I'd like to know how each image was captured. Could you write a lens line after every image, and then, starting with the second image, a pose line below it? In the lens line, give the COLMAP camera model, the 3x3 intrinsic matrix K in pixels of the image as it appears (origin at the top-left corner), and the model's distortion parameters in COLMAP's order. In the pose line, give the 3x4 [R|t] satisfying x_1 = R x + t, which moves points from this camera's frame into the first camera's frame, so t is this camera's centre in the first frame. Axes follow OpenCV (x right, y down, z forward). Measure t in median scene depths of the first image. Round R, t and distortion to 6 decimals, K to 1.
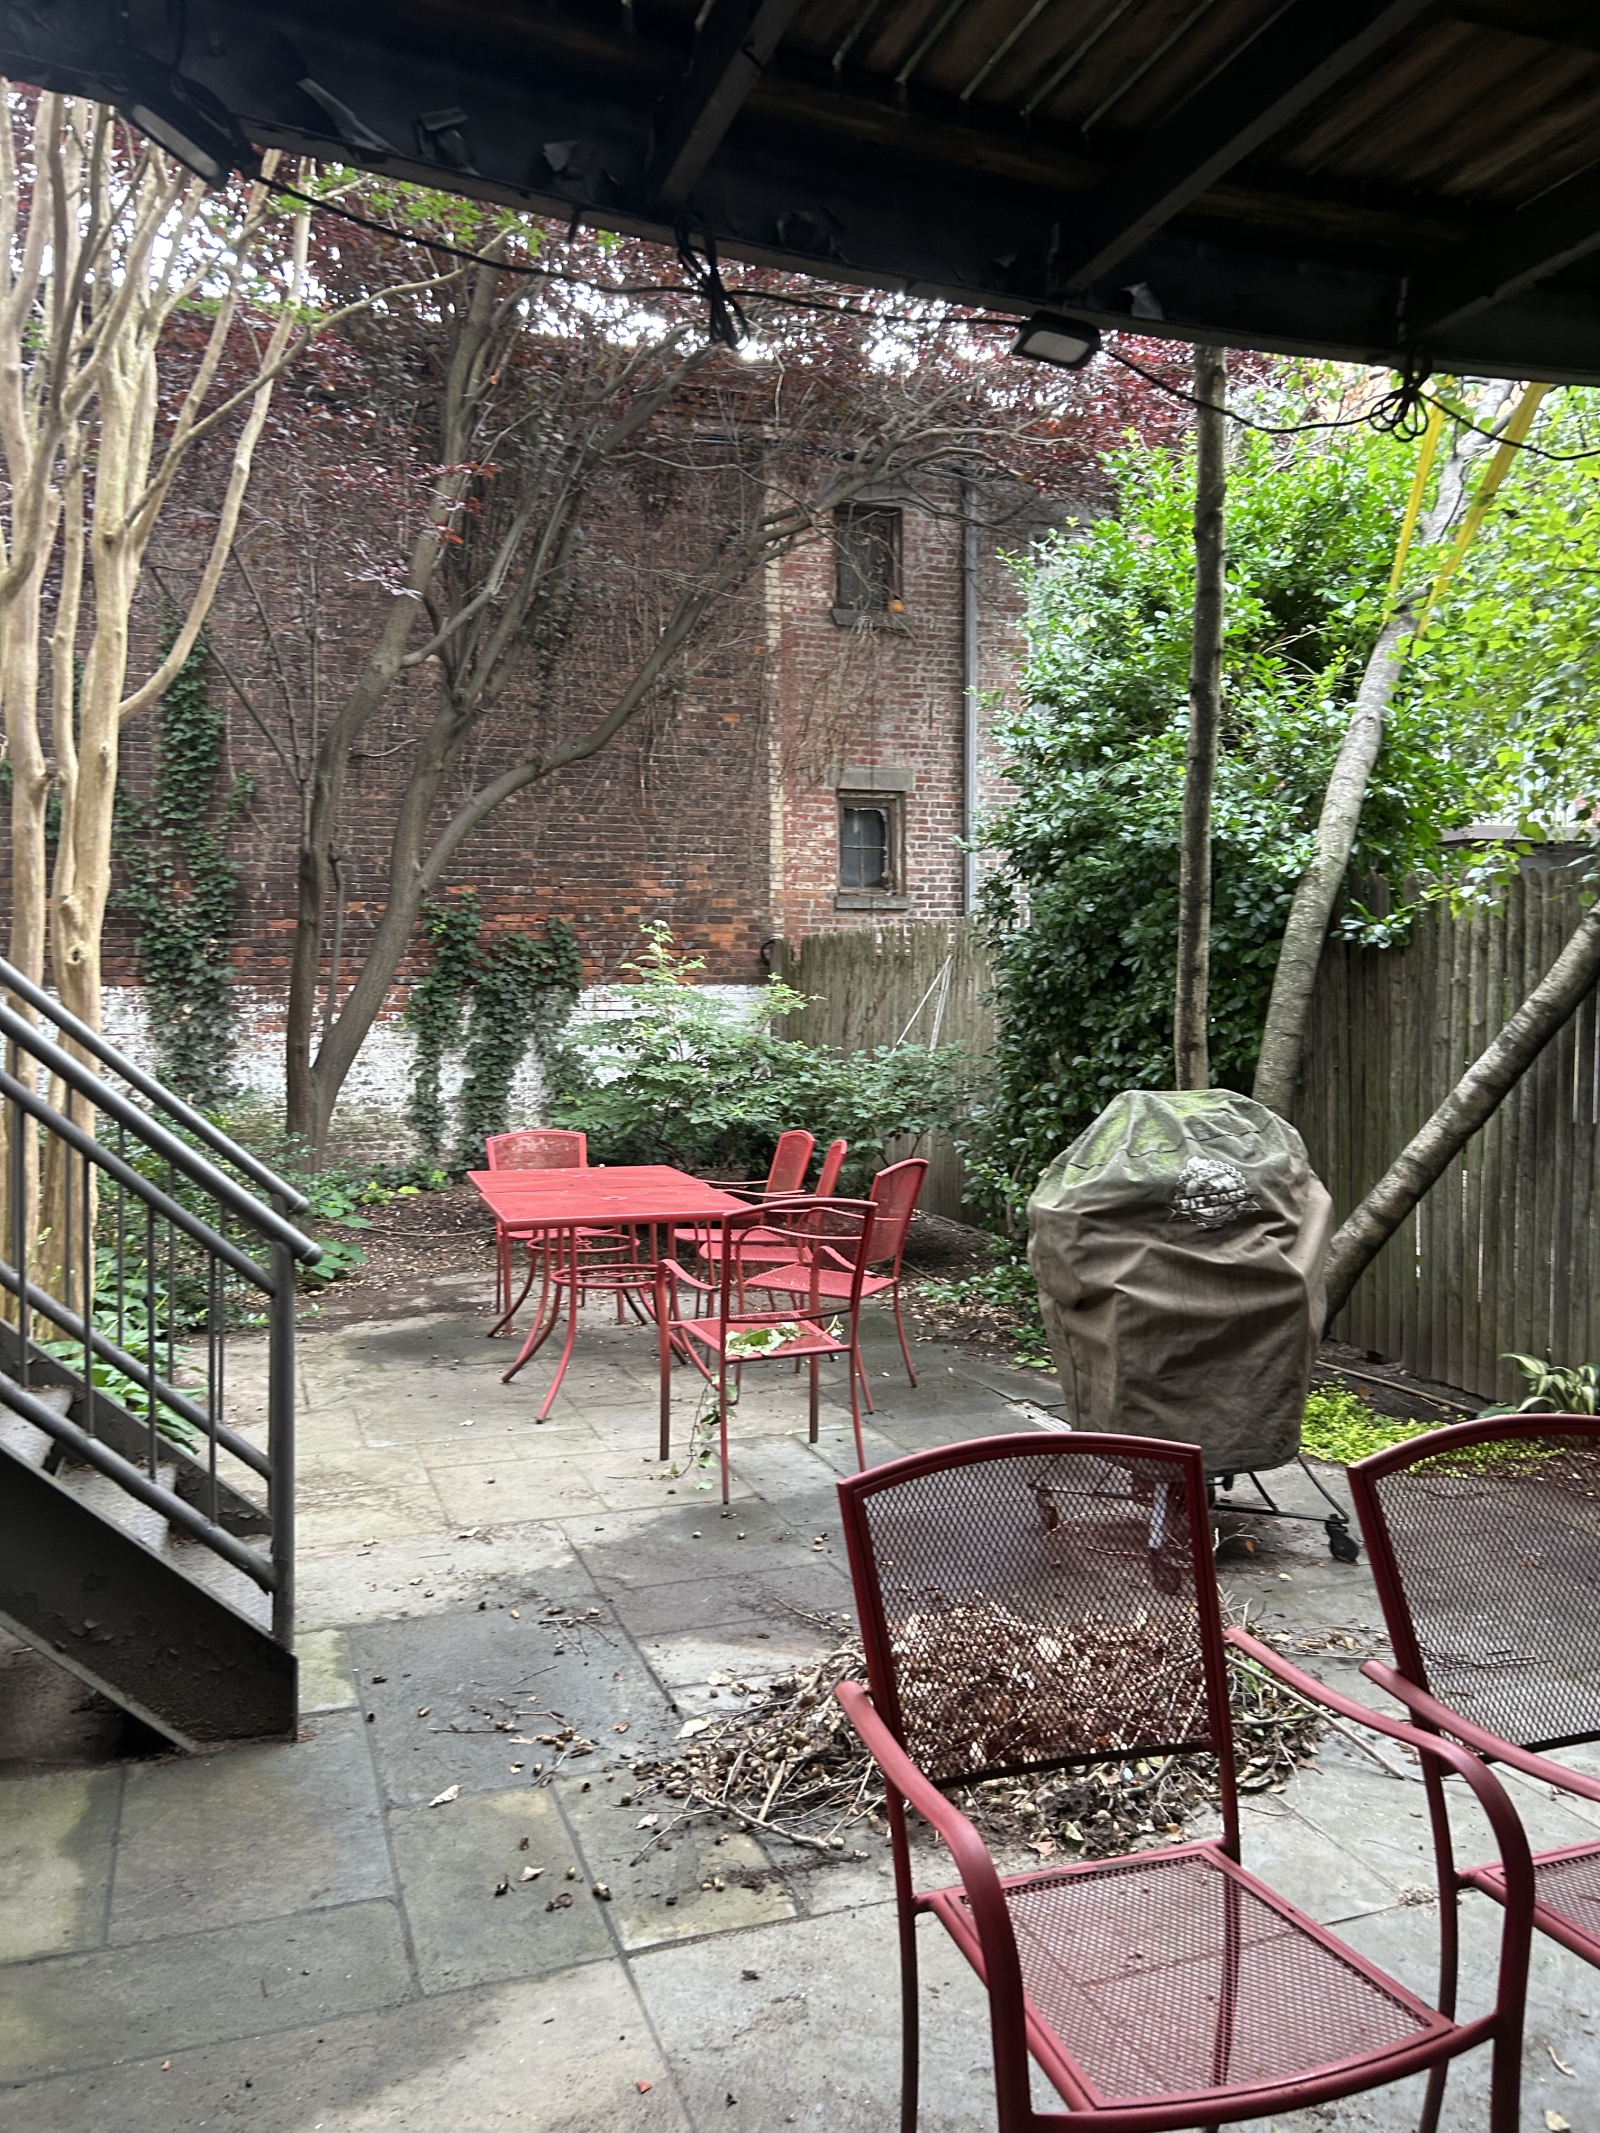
lens RADIAL K [[1608.8, 0, 797.9], [0, 1608.8, 1061.6], [0, 0, 1]] dist [-0.005893, -0.001346]
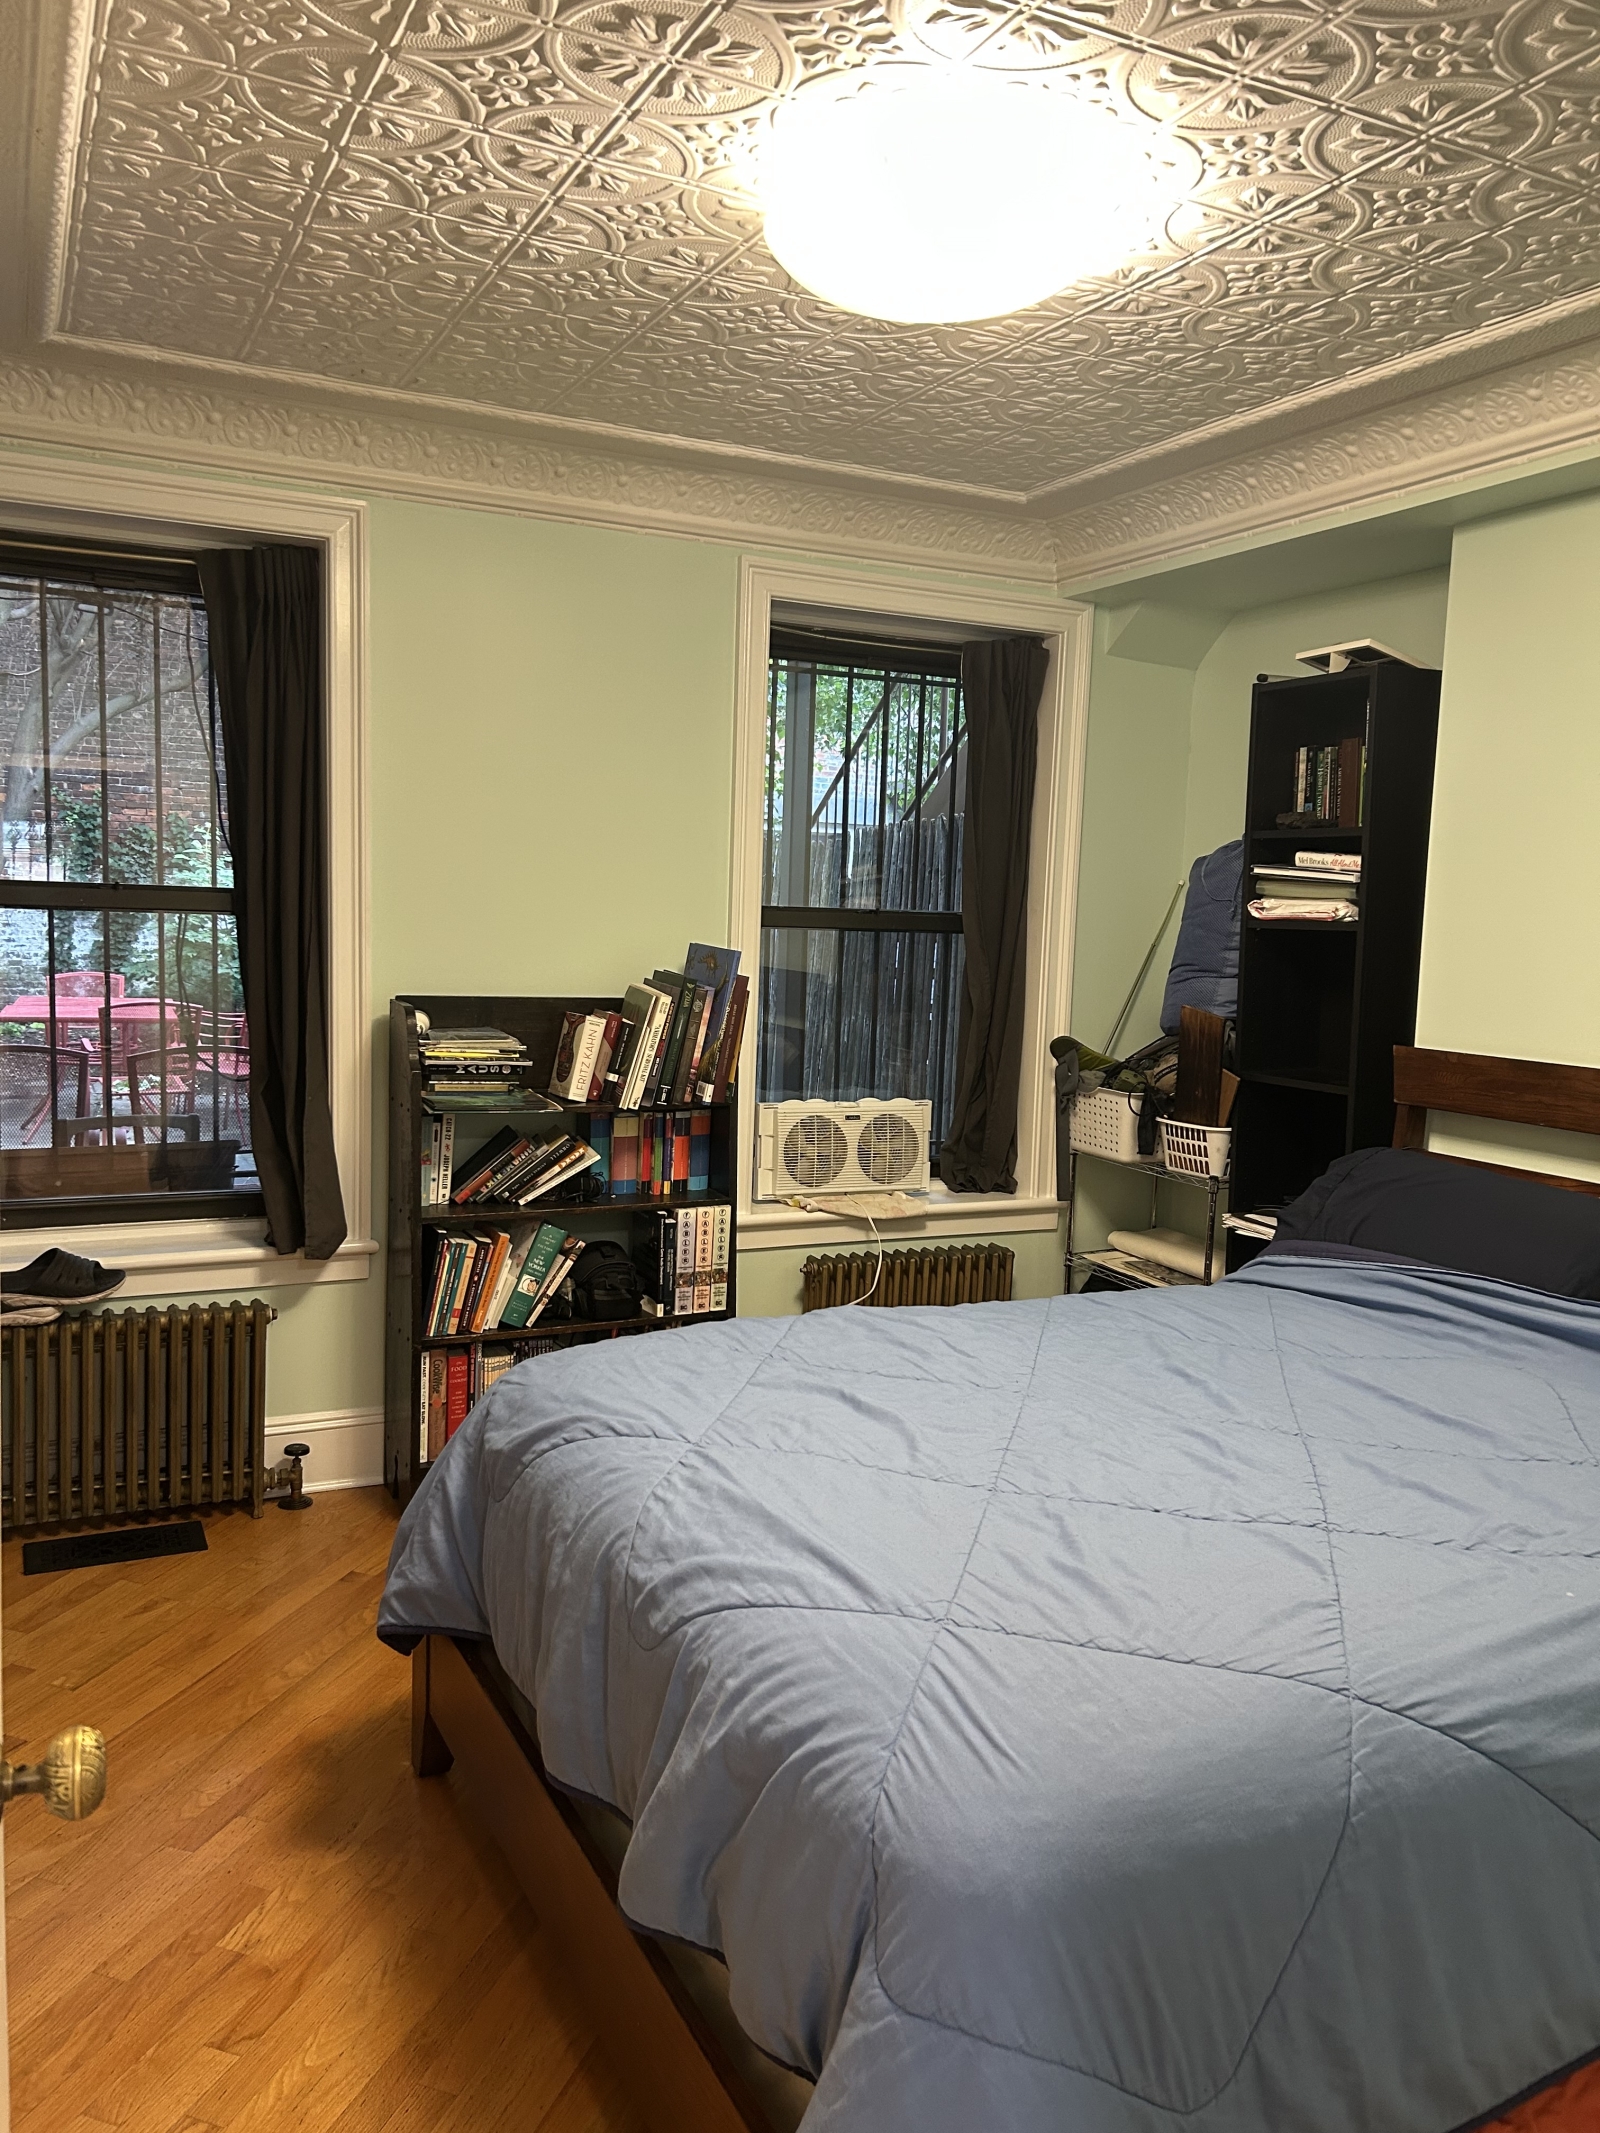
lens RADIAL K [[1608.8, 0, 808.7], [0, 1608.8, 1061.3], [0, 0, 1]] dist [-0.005893, -0.001346]
pose [[0.991801, 0.029829, 0.124266, 0.190289], [-0.037689, 0.997402, 0.061394, 0.006926], [-0.122111, -0.065574, 0.990348, -0.307169]]
